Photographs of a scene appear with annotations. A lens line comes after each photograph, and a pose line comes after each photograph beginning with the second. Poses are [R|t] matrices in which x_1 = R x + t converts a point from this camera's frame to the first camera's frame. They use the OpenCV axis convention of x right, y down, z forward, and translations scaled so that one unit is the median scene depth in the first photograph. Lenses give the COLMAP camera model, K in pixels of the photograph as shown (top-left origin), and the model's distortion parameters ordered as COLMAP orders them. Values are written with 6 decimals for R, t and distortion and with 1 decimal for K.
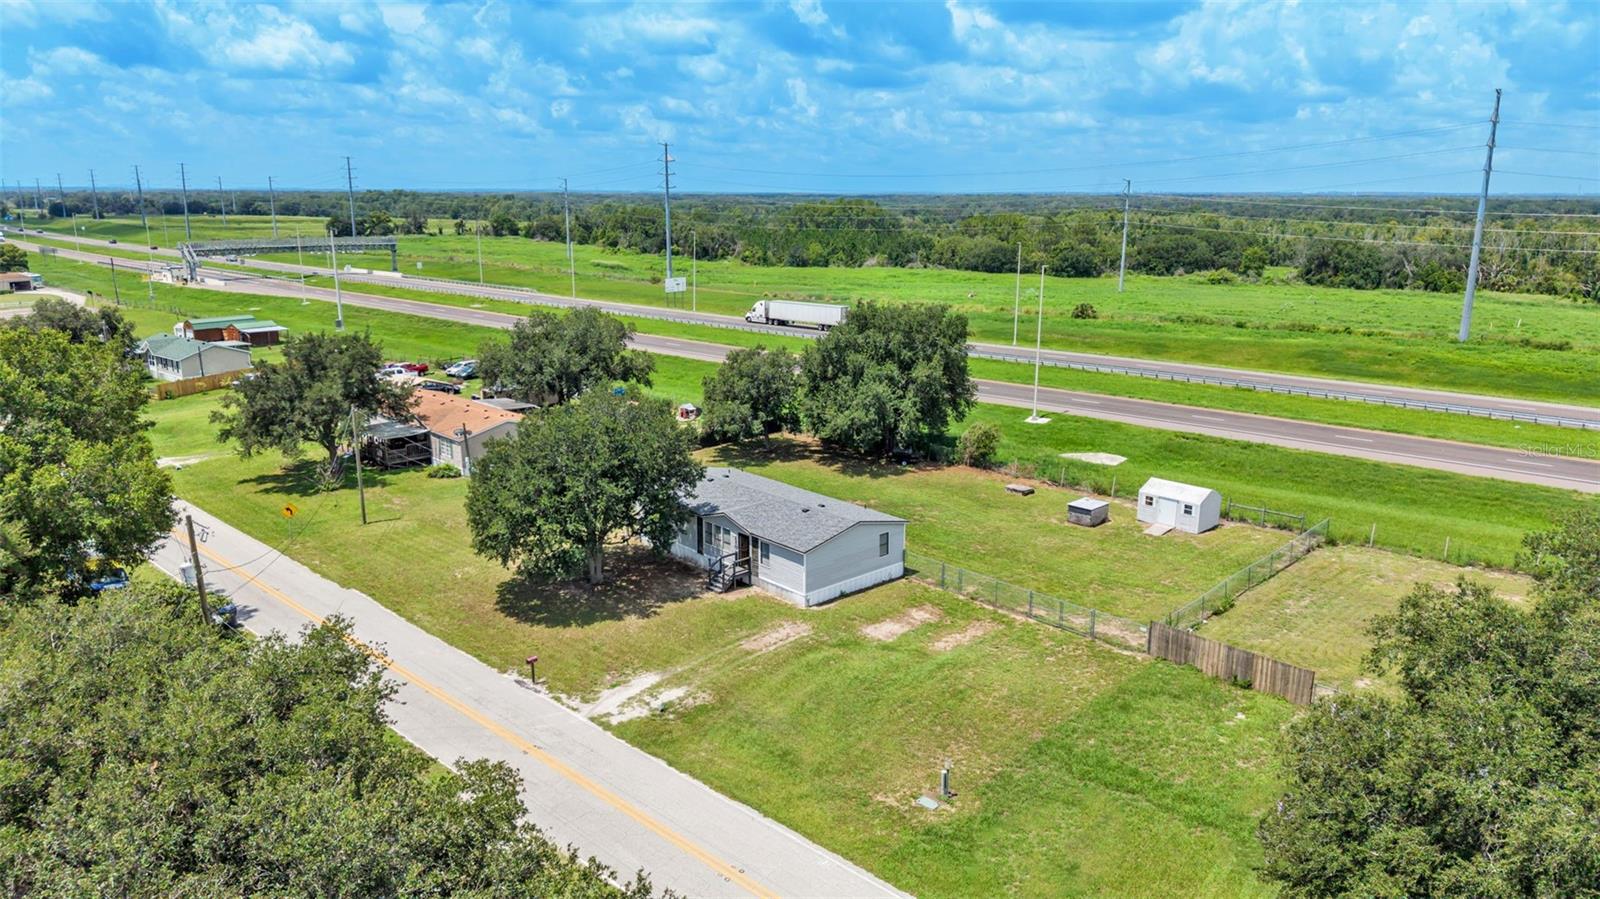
lens RADIAL K [[1057.0, 0, 800.0], [0, 1057.0, 449.5], [0, 0, 1]] dist [0.054771, -0.065083]
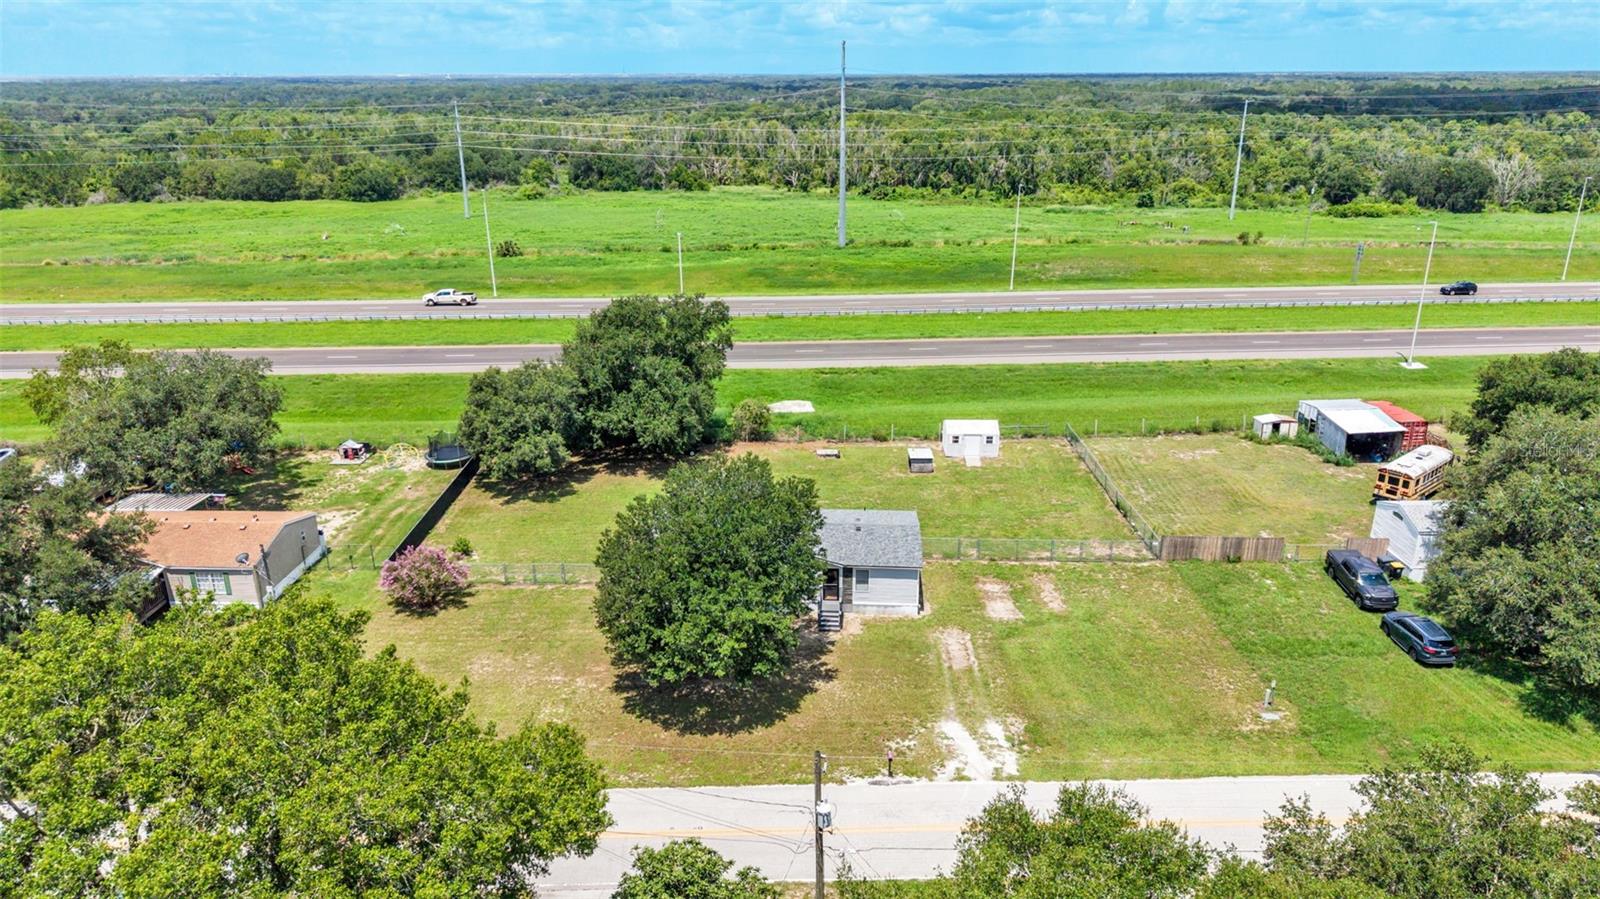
lens RADIAL K [[1057.0, 0, 800.0], [0, 1057.0, 449.5], [0, 0, 1]] dist [0.054771, -0.065083]
pose [[0.719008, -0.237305, 0.653233, -0.591942], [0.170784, 0.971410, 0.164910, -0.170098], [-0.673691, -0.007010, 0.738980, 0.218975]]
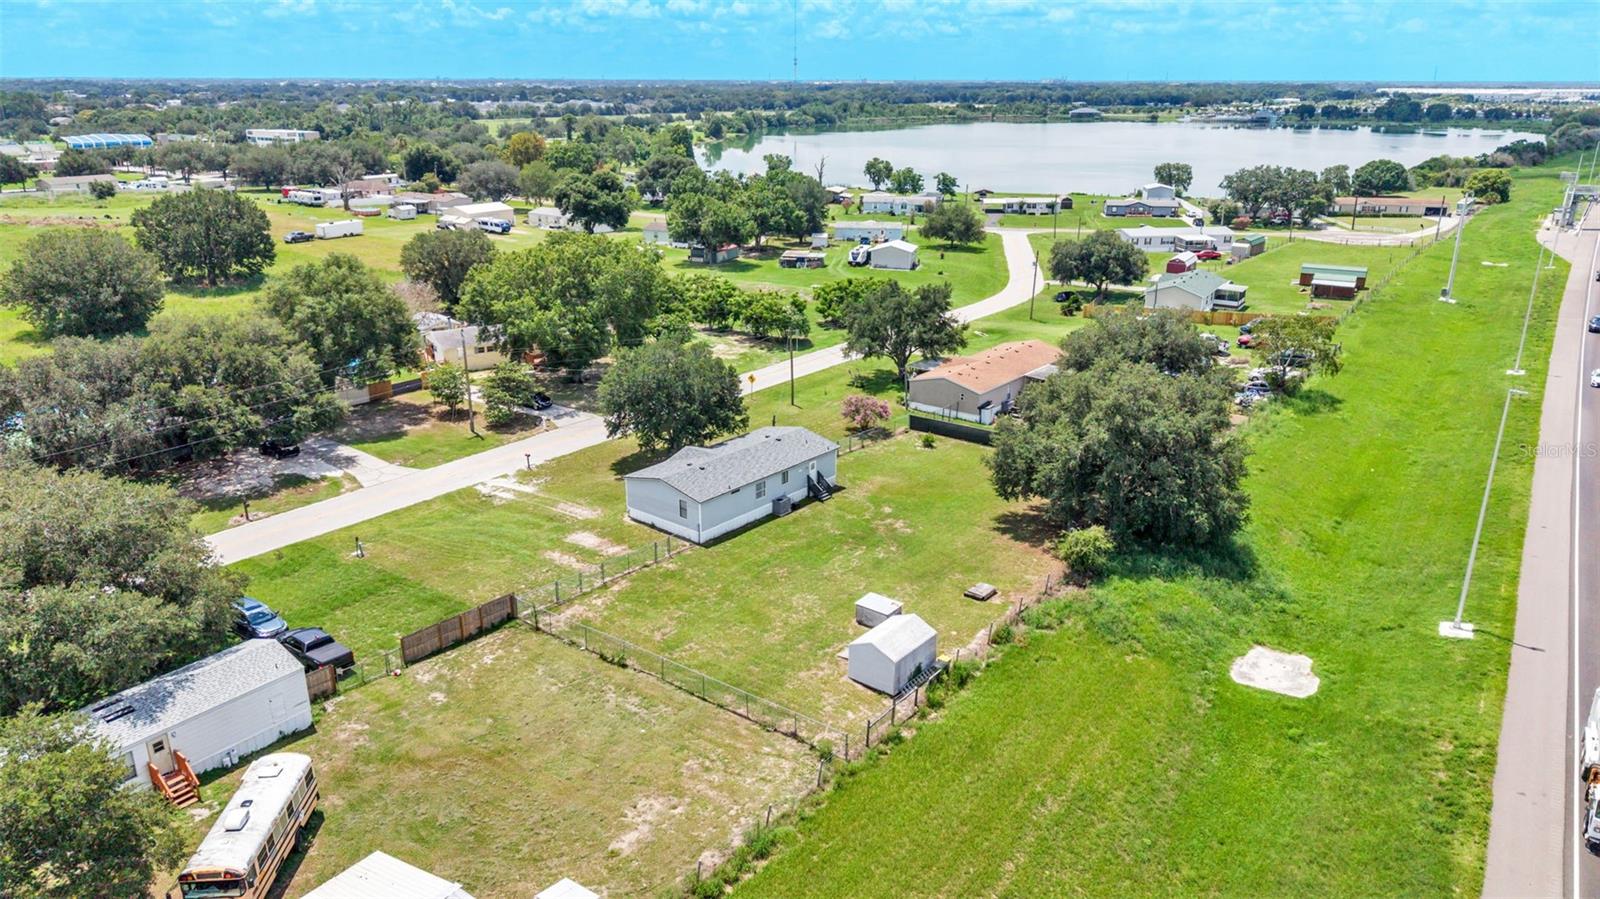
lens RADIAL K [[1057.0, 0, 800.0], [0, 1057.0, 449.5], [0, 0, 1]] dist [0.054771, -0.065083]
pose [[0.131337, 0.318289, -0.938852, 1.062706], [-0.236077, 0.929852, 0.282212, -0.309288], [0.962818, 0.184576, 0.197265, 0.727821]]
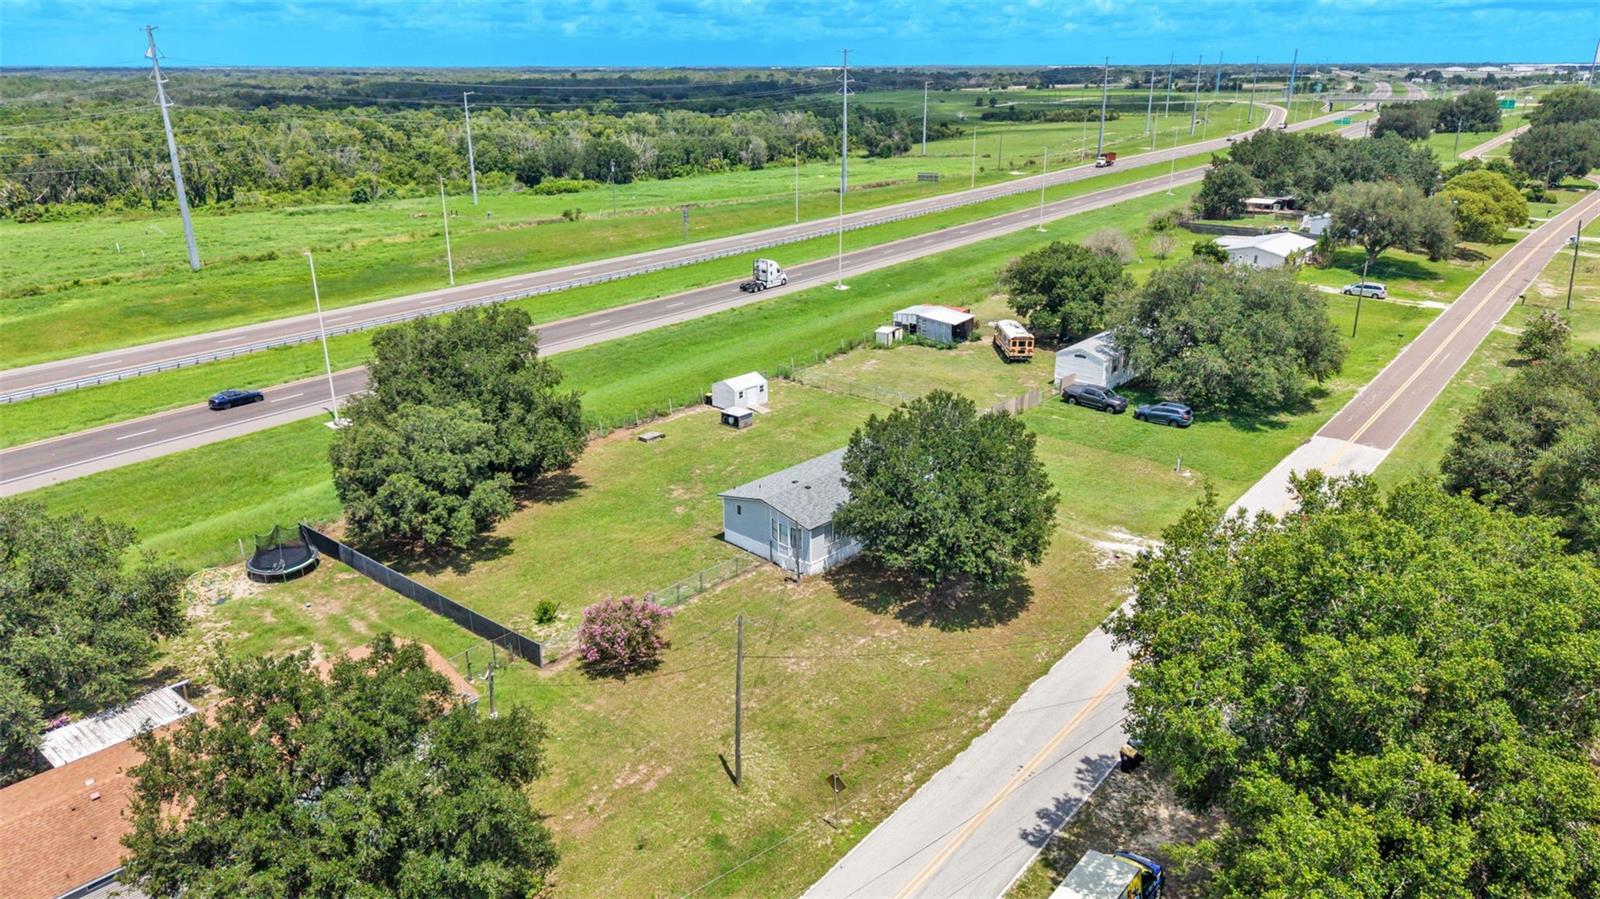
lens RADIAL K [[1057.0, 0, 800.0], [0, 1057.0, 449.5], [0, 0, 1]] dist [0.054771, -0.065083]
pose [[-0.066902, -0.343136, 0.936900, -0.962402], [0.237851, 0.906448, 0.348967, -0.340058], [-0.968995, 0.246189, 0.020972, 0.905612]]
